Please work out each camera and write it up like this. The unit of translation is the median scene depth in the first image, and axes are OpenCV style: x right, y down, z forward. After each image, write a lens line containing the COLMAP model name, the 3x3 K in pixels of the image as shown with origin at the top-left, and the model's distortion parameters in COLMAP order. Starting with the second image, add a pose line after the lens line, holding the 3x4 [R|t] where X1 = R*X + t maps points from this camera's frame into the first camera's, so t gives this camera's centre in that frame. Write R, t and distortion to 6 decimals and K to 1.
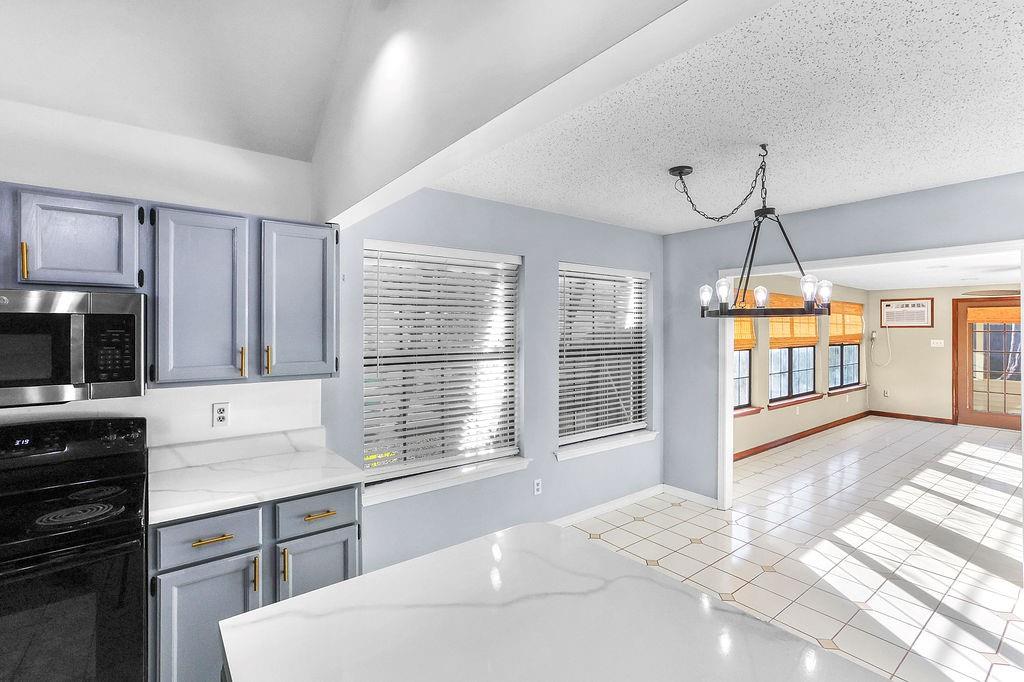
lens RADIAL K [[475.8, 0, 525.5], [0, 475.8, 331.8], [0, 0, 1]] dist [-0.001871, 0.000683]
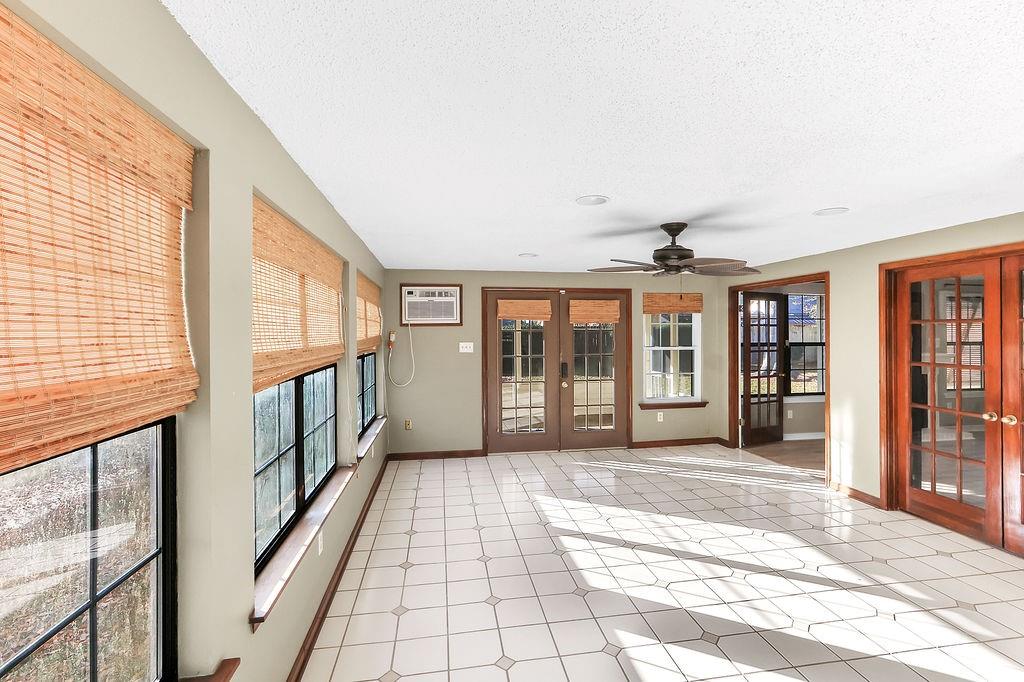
lens RADIAL K [[475.8, 0, 525.5], [0, 475.8, 331.8], [0, 0, 1]] dist [-0.001871, 0.000683]
pose [[0.481251, -0.004542, 0.876571, 0.273883], [0.010228, 0.999948, -0.000434, 0.001472], [-0.876523, 0.009175, 0.481272, 0.572179]]
